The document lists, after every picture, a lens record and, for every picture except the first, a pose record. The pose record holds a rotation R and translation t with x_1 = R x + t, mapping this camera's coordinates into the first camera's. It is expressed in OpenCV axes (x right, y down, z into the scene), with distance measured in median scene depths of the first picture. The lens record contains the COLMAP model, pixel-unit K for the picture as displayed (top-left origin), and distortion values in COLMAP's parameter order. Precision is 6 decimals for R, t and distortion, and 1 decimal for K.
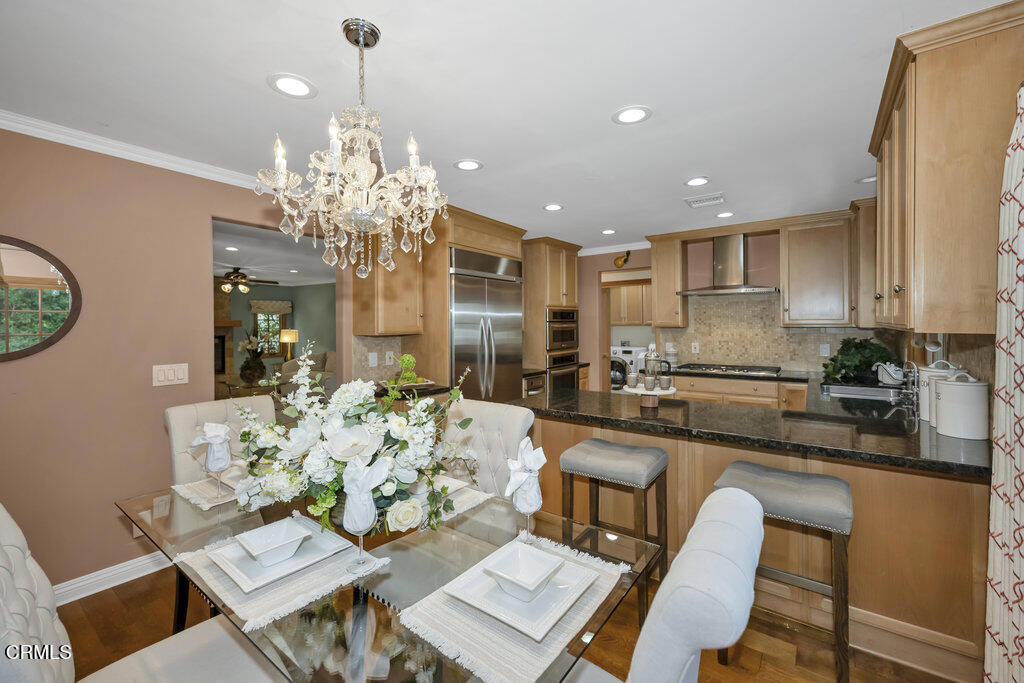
lens RADIAL K [[418.4, 0, 512.0], [0, 418.4, 331.9], [0, 0, 1]] dist [-0.002886, 0.000032]
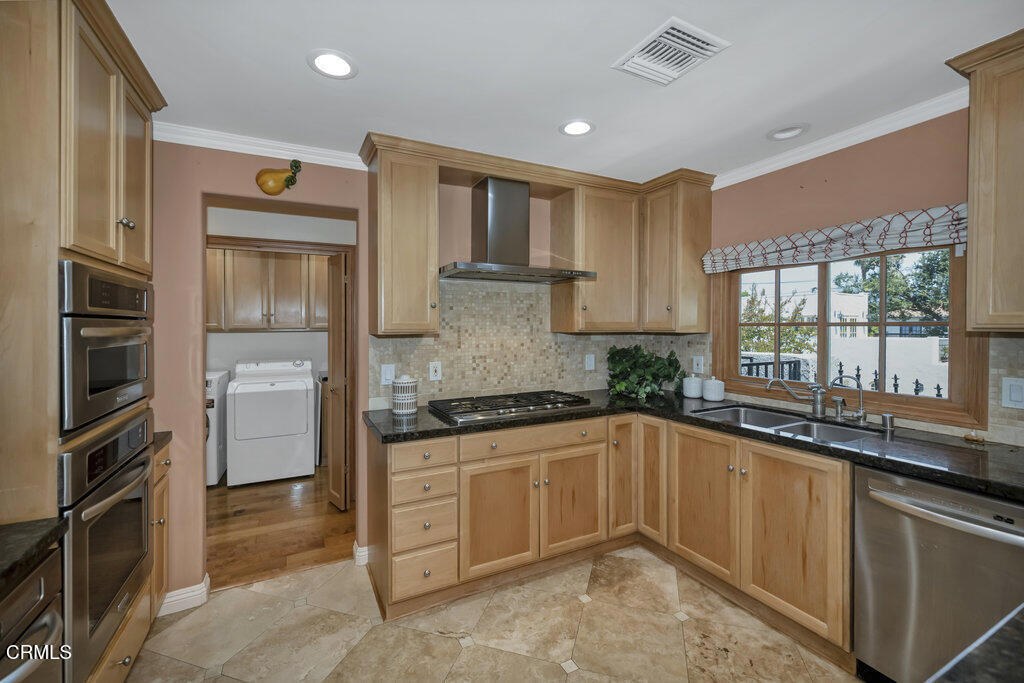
lens RADIAL K [[418.4, 0, 511.5], [0, 418.4, 333.7], [0, 0, 1]] dist [-0.002886, 0.000032]
pose [[0.446590, -0.004571, 0.894727, -0.016276], [0.014374, 0.999895, -0.002066, -0.008634], [-0.894623, 0.013783, 0.446609, 0.656277]]
